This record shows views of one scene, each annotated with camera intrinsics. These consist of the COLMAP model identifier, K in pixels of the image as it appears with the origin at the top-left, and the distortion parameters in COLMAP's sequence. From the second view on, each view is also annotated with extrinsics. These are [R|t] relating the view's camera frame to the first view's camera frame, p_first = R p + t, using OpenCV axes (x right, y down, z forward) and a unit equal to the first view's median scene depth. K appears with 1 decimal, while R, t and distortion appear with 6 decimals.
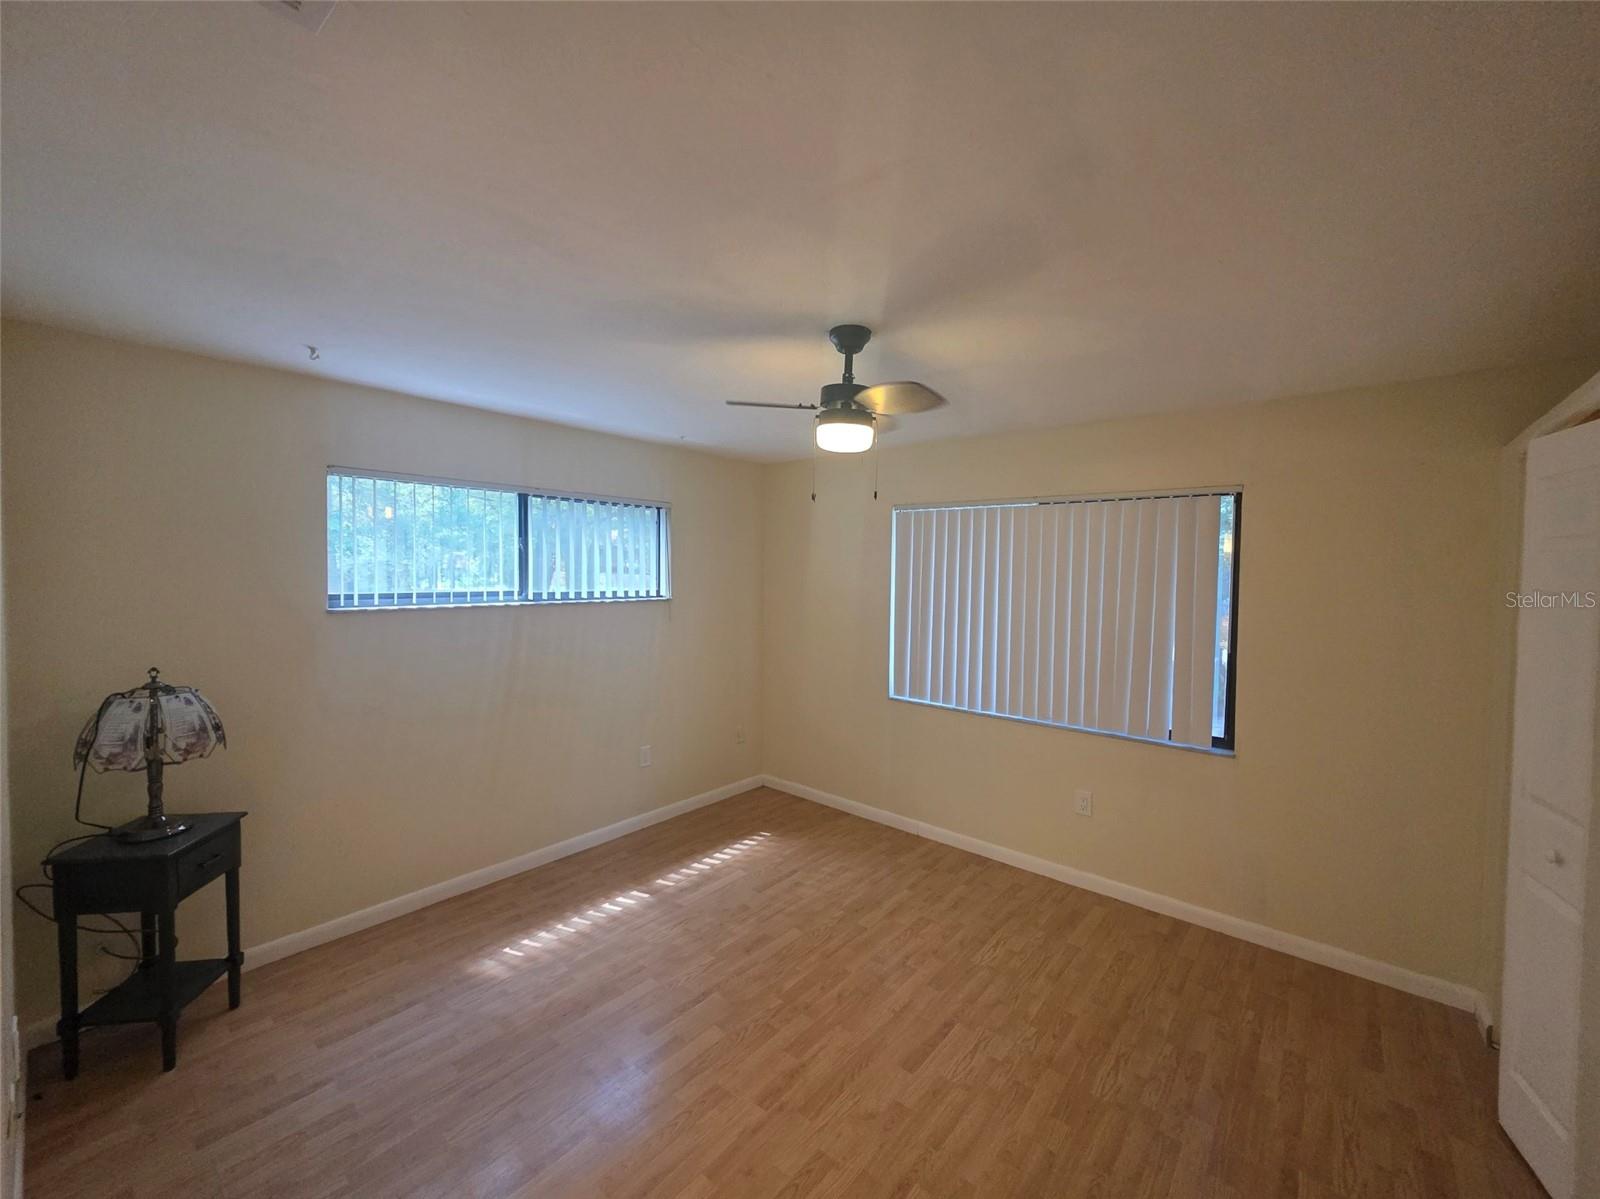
lens RADIAL K [[655.4, 0, 775.5], [0, 655.4, 598.6], [0, 0, 1]] dist [0.031680, -0.000136]
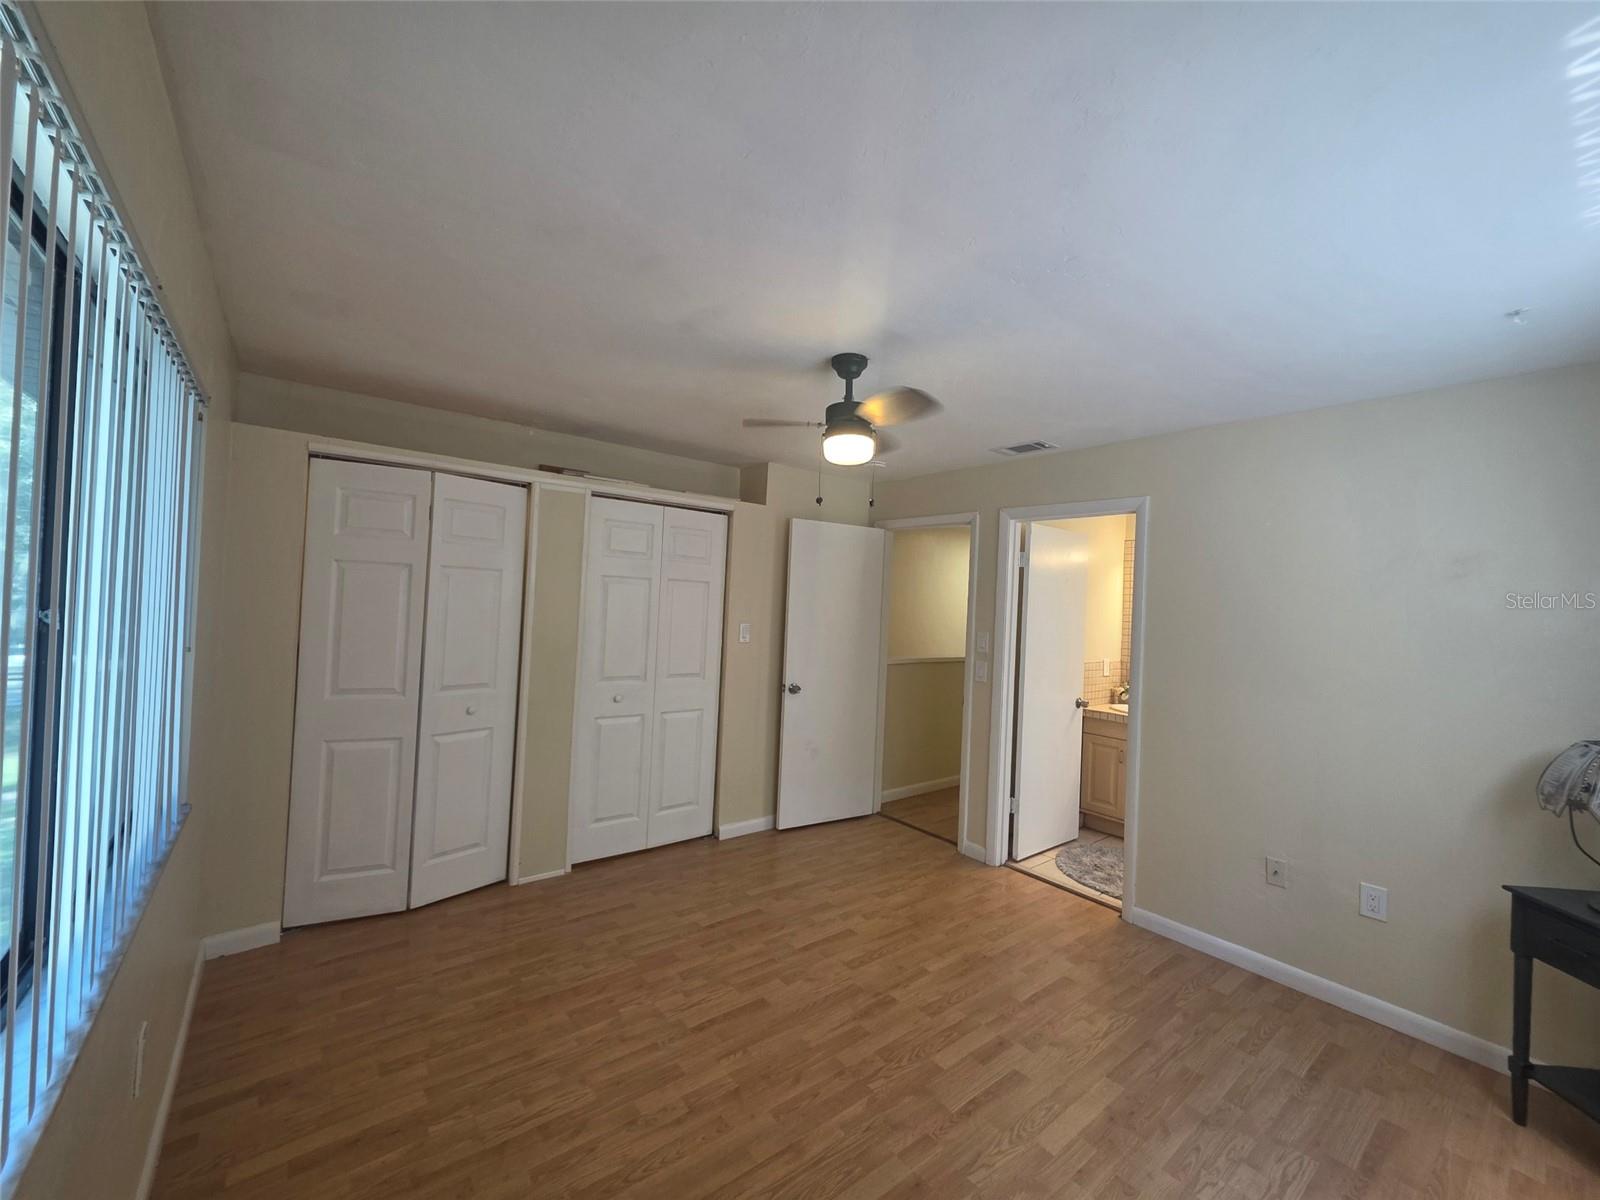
lens RADIAL K [[655.4, 0, 775.5], [0, 655.4, 599.1], [0, 0, 1]] dist [0.031680, -0.000136]
pose [[-0.979972, -0.057195, 0.190746, 0.000004], [-0.052493, 0.998182, 0.029615, -0.024042], [-0.192093, 0.019009, -0.981193, 2.036231]]
